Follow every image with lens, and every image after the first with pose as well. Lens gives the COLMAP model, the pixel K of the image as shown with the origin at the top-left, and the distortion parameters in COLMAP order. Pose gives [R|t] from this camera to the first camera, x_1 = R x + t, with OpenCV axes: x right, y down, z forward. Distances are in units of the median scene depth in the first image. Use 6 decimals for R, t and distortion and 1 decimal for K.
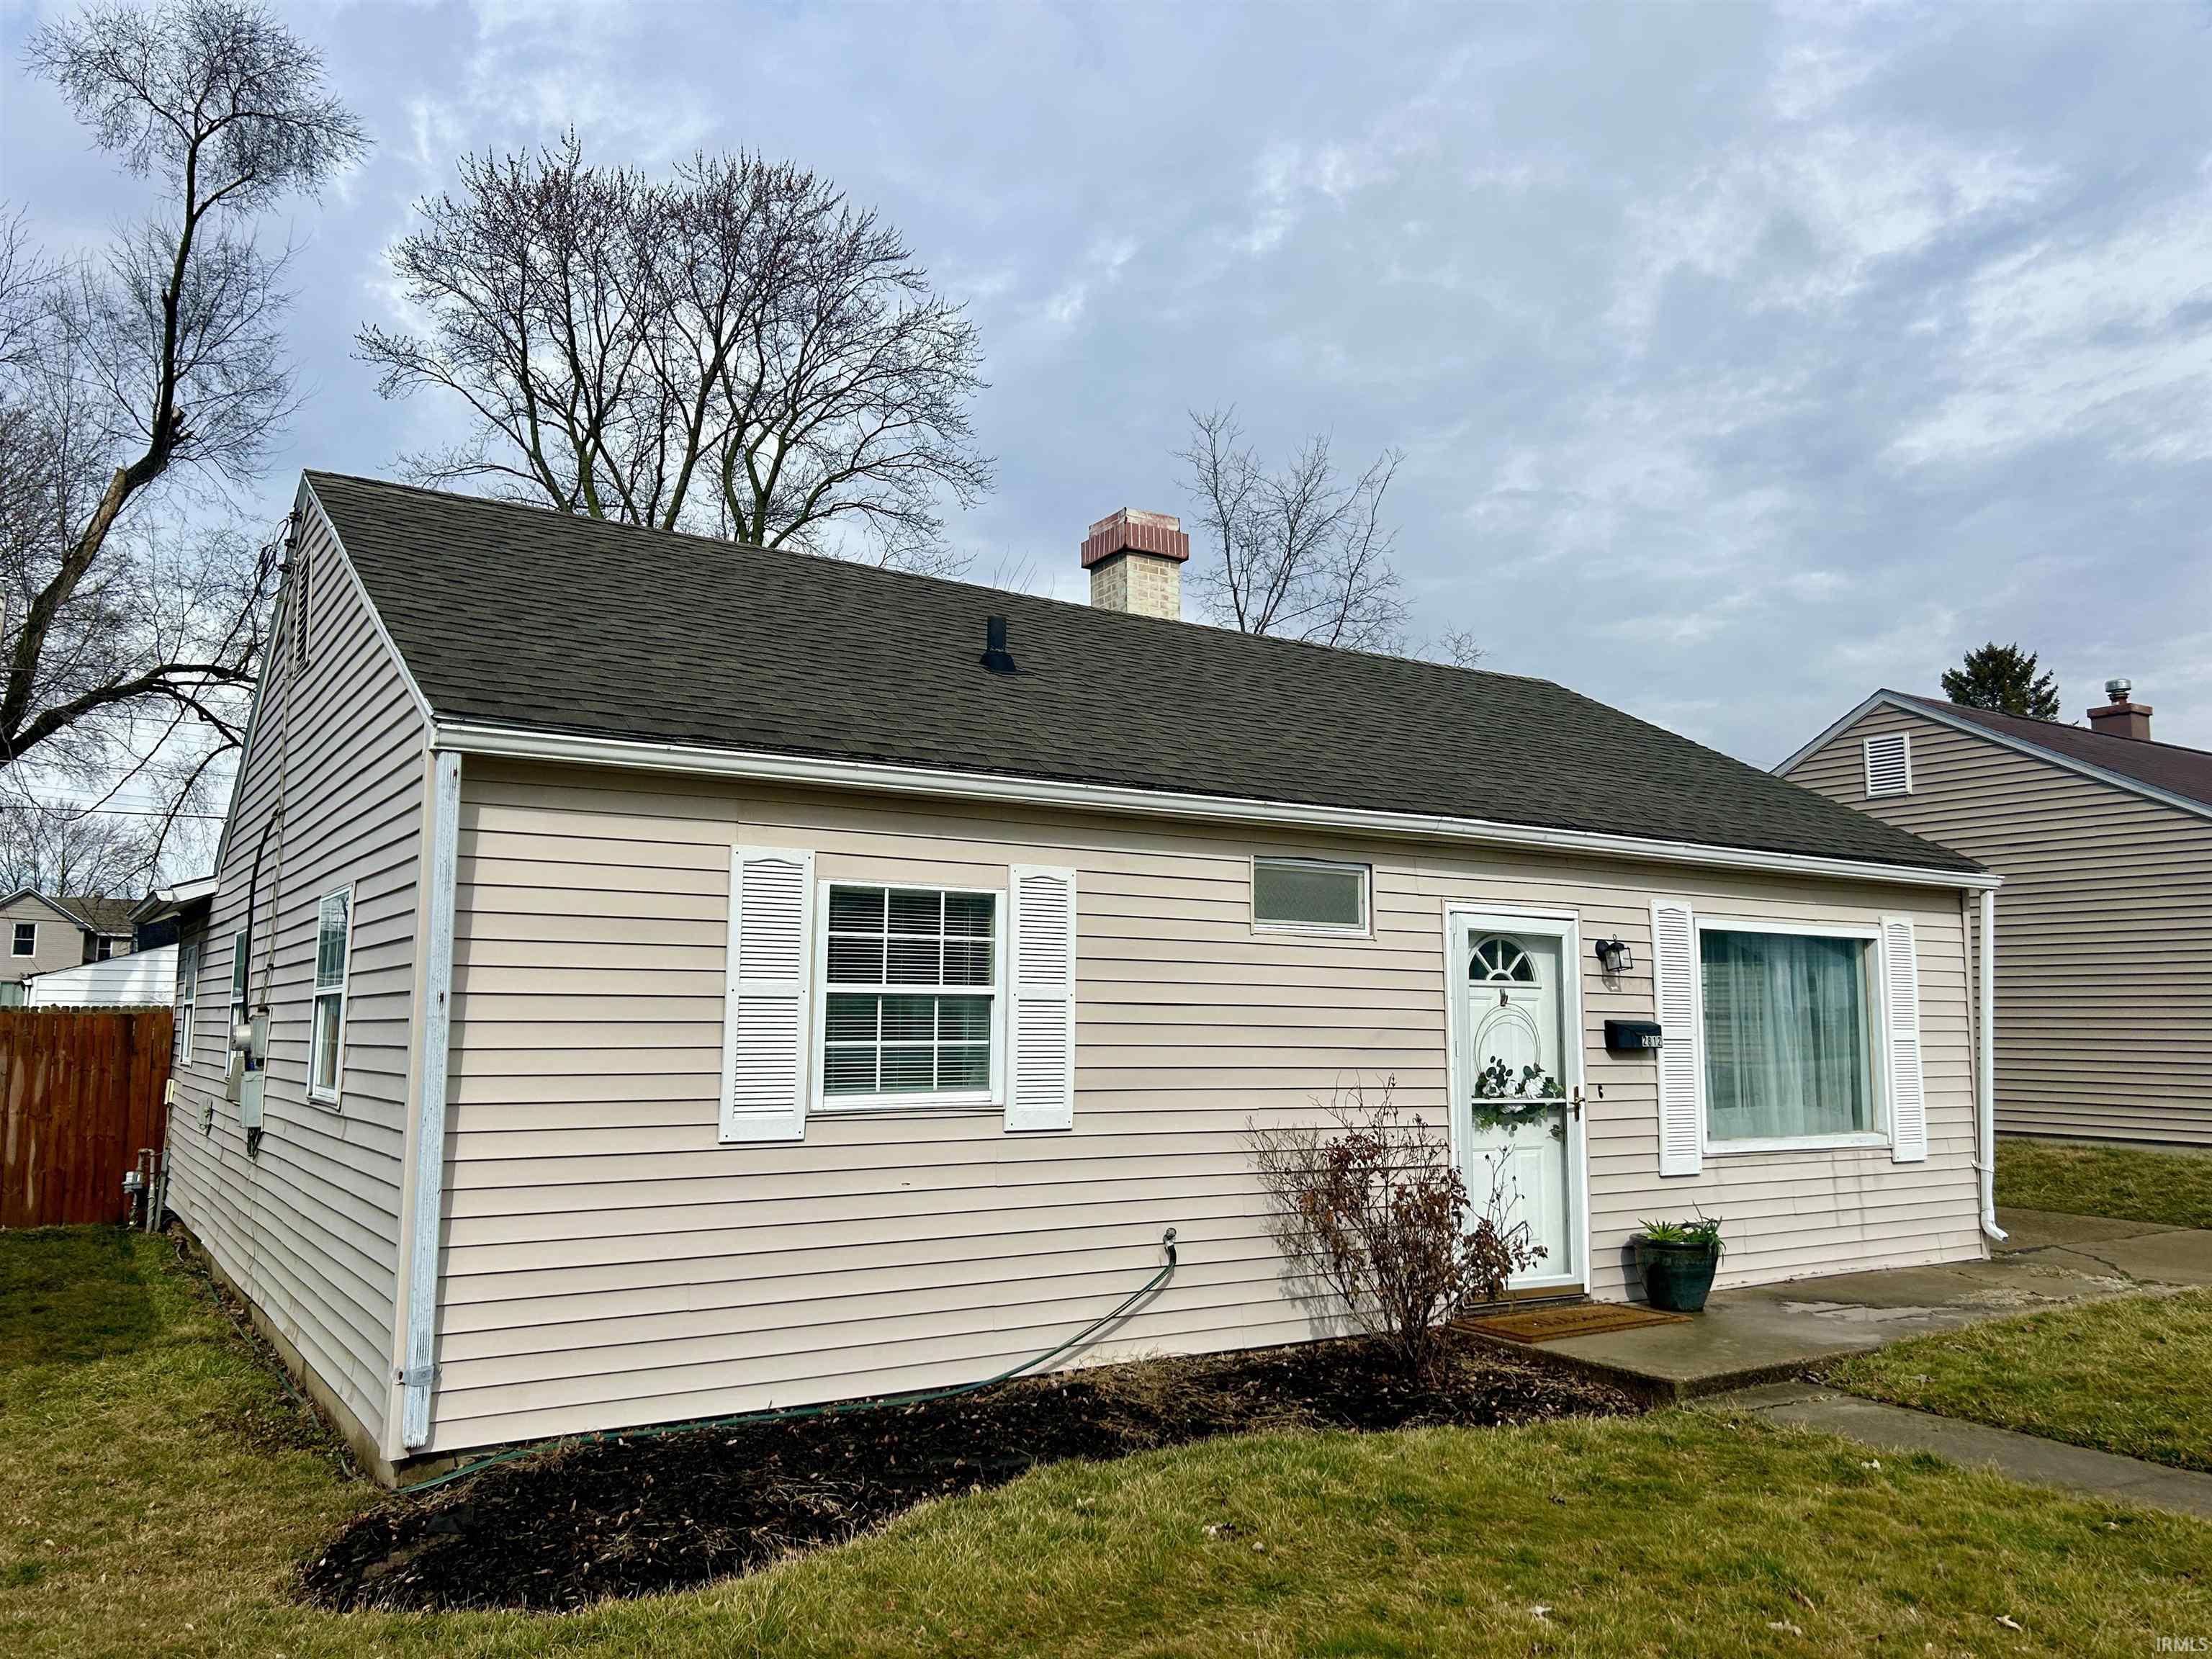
lens RADIAL K [[1657.4, 0, 1106.4], [0, 1657.4, 815.5], [0, 0, 1]] dist [0.044373, -0.027480]
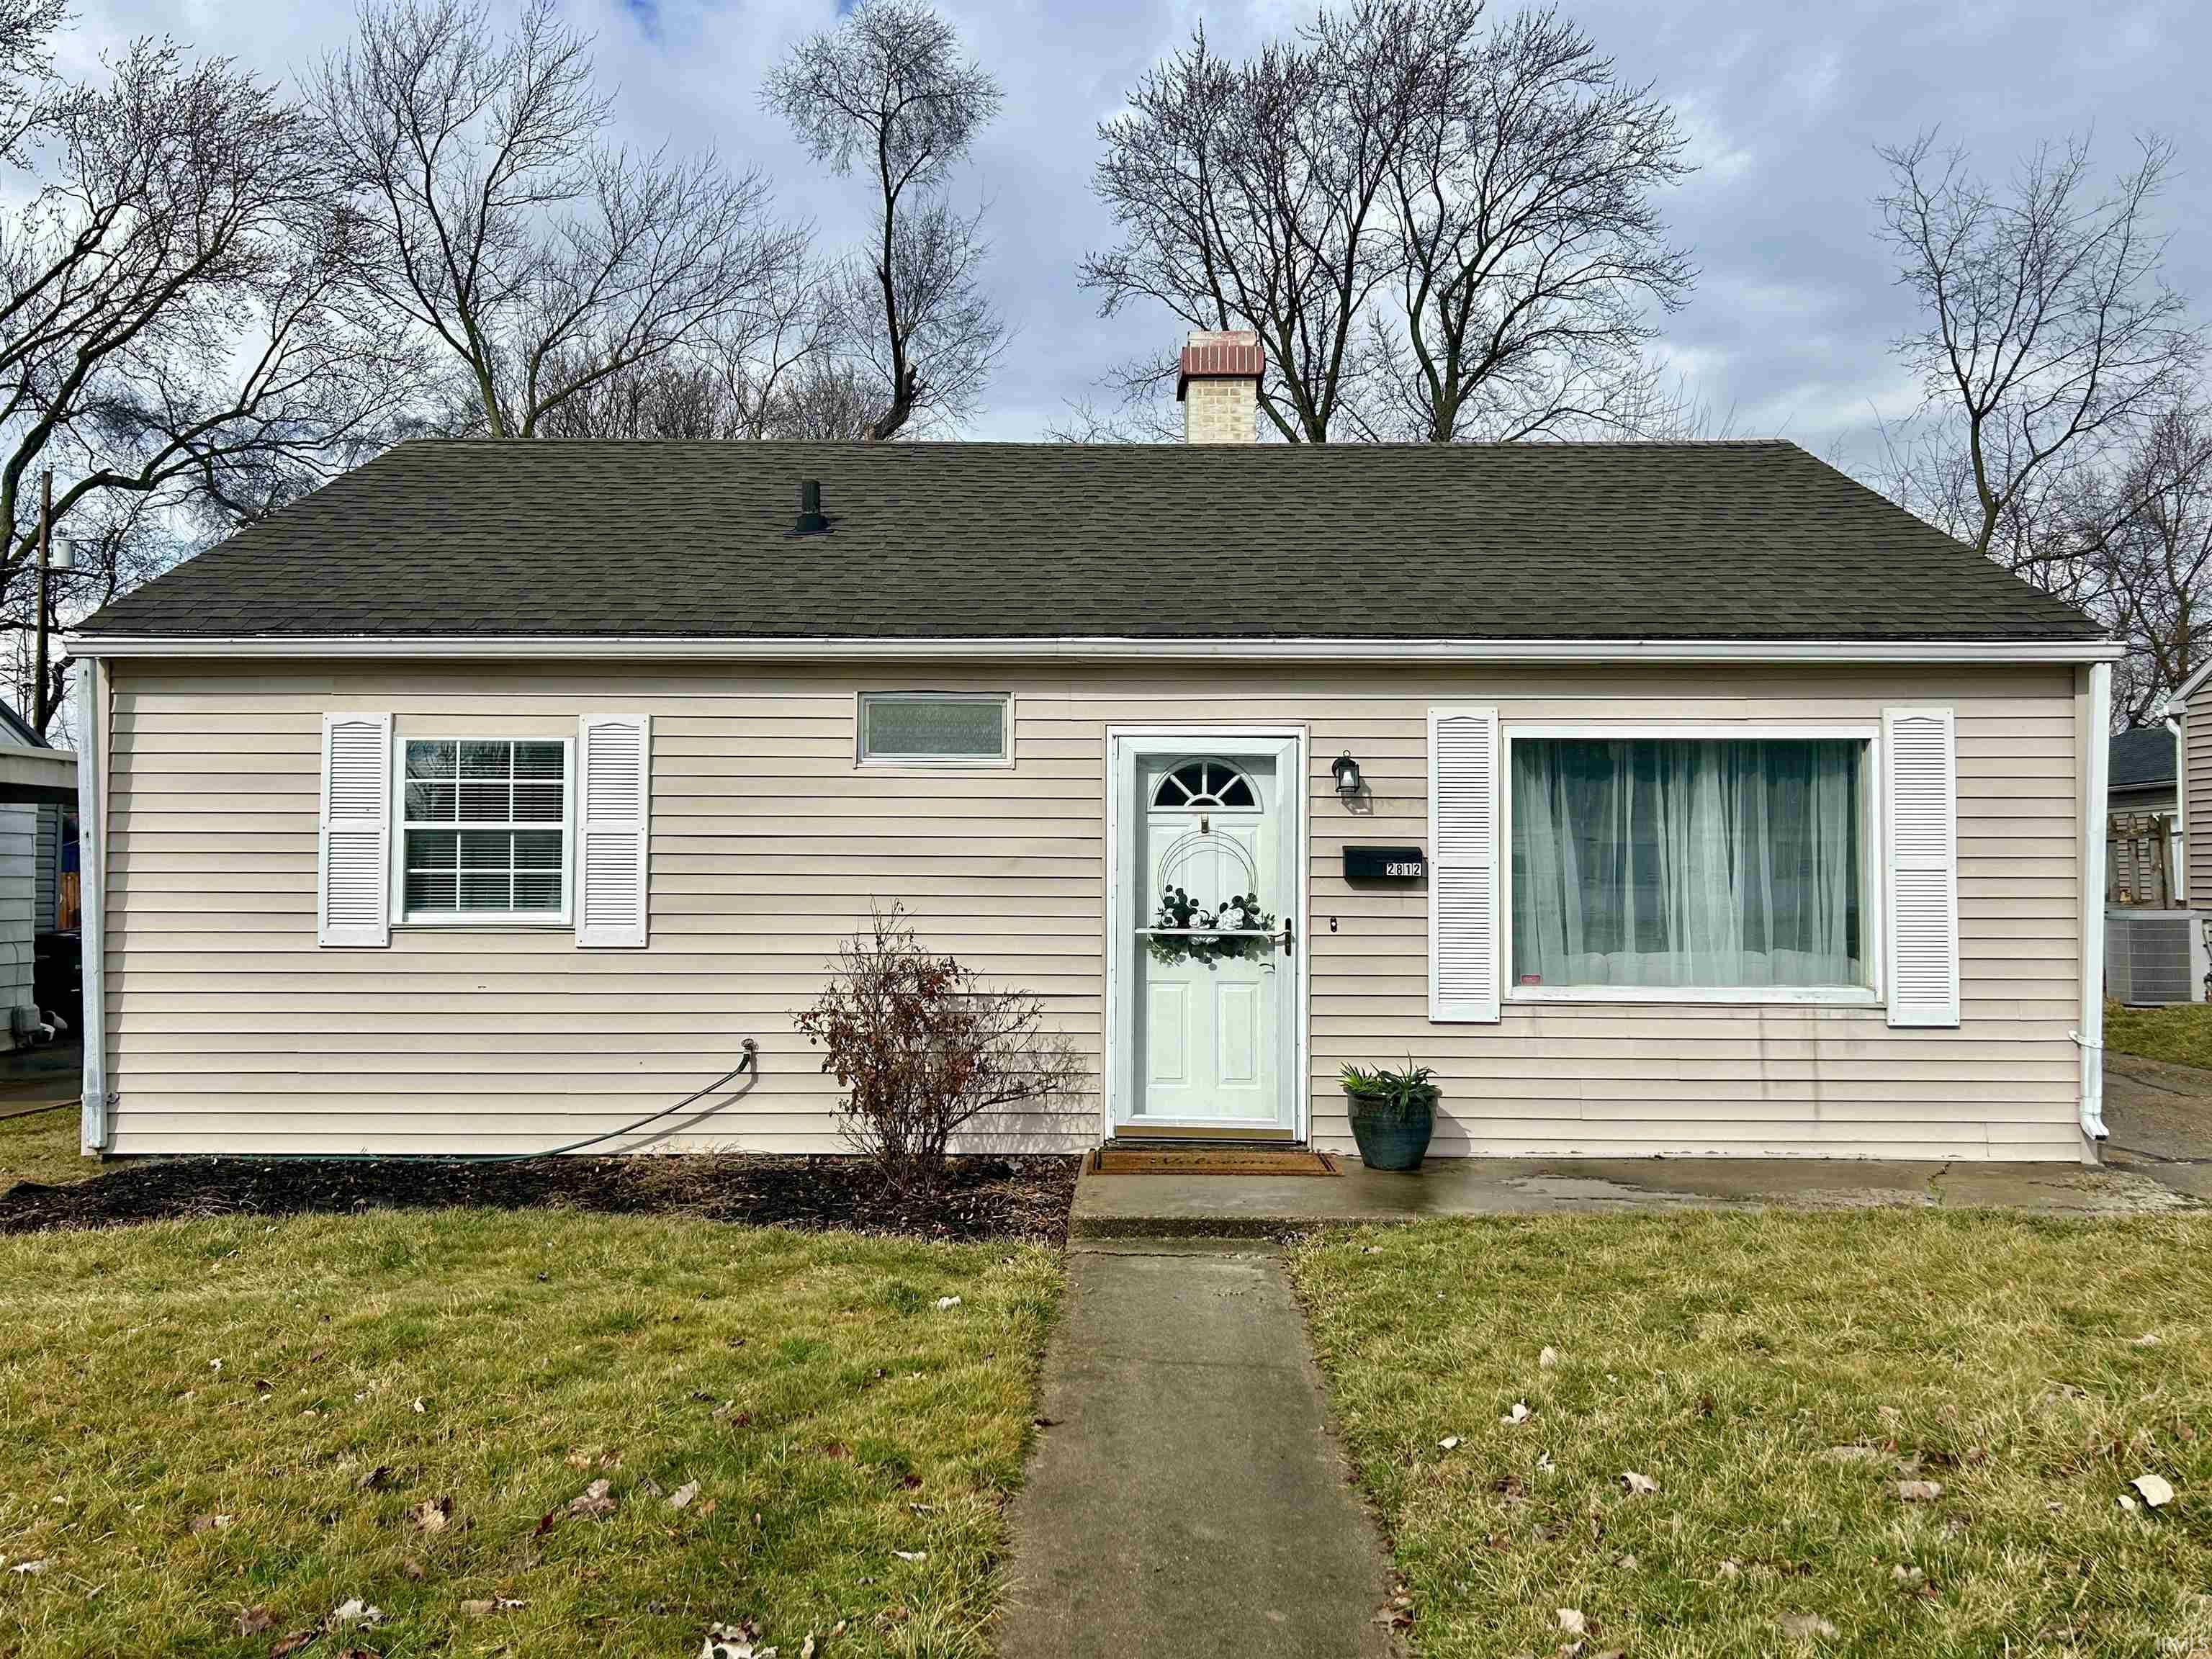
lens RADIAL K [[1657.4, 0, 1108.0], [0, 1657.4, 830.0], [0, 0, 1]] dist [0.044373, -0.027480]
pose [[0.832874, -0.020473, -0.553084, 0.709055], [0.071622, 0.994900, 0.071026, 0.043009], [0.548809, -0.098769, 0.830093, 0.199998]]
